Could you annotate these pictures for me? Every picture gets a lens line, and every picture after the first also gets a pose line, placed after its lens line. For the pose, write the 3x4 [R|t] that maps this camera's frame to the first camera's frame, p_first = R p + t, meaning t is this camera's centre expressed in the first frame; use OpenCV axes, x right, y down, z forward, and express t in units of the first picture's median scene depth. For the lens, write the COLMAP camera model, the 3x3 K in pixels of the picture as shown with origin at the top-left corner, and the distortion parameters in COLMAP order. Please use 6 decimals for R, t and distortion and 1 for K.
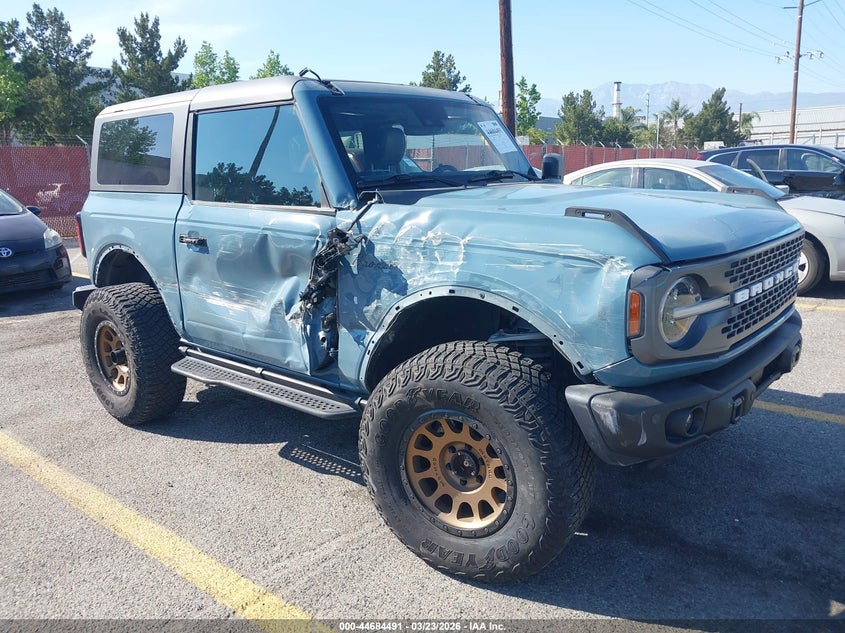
lens RADIAL K [[706.7, 0, 423.9], [0, 706.7, 317.8], [0, 0, 1]] dist [-0.059615, -0.006308]
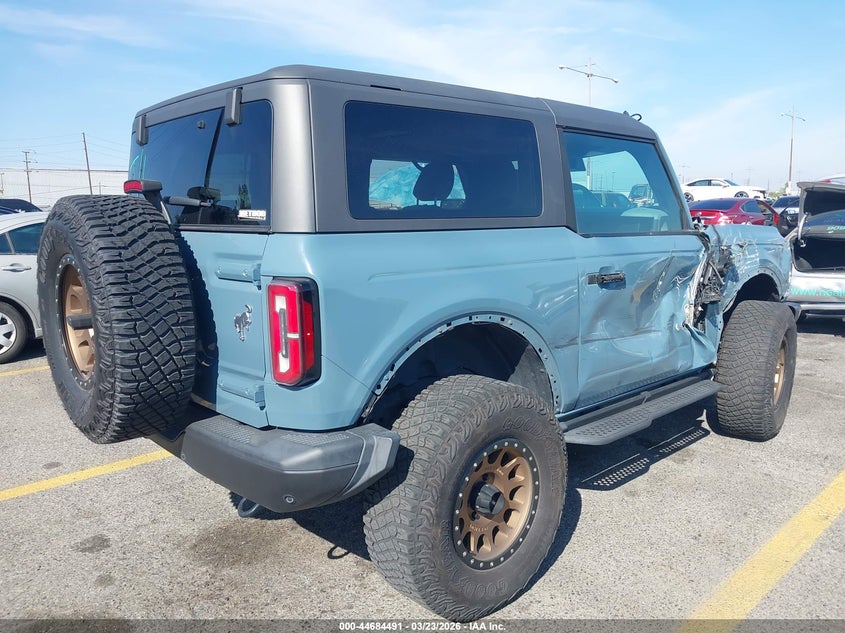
lens RADIAL K [[706.7, 0, 424.2], [0, 706.7, 315.8], [0, 0, 1]] dist [-0.059615, -0.006308]
pose [[0.108892, -0.127696, 0.985818, -1.215852], [0.235958, 0.966691, 0.099155, -0.205284], [-0.965643, 0.221814, 0.135396, 1.110679]]
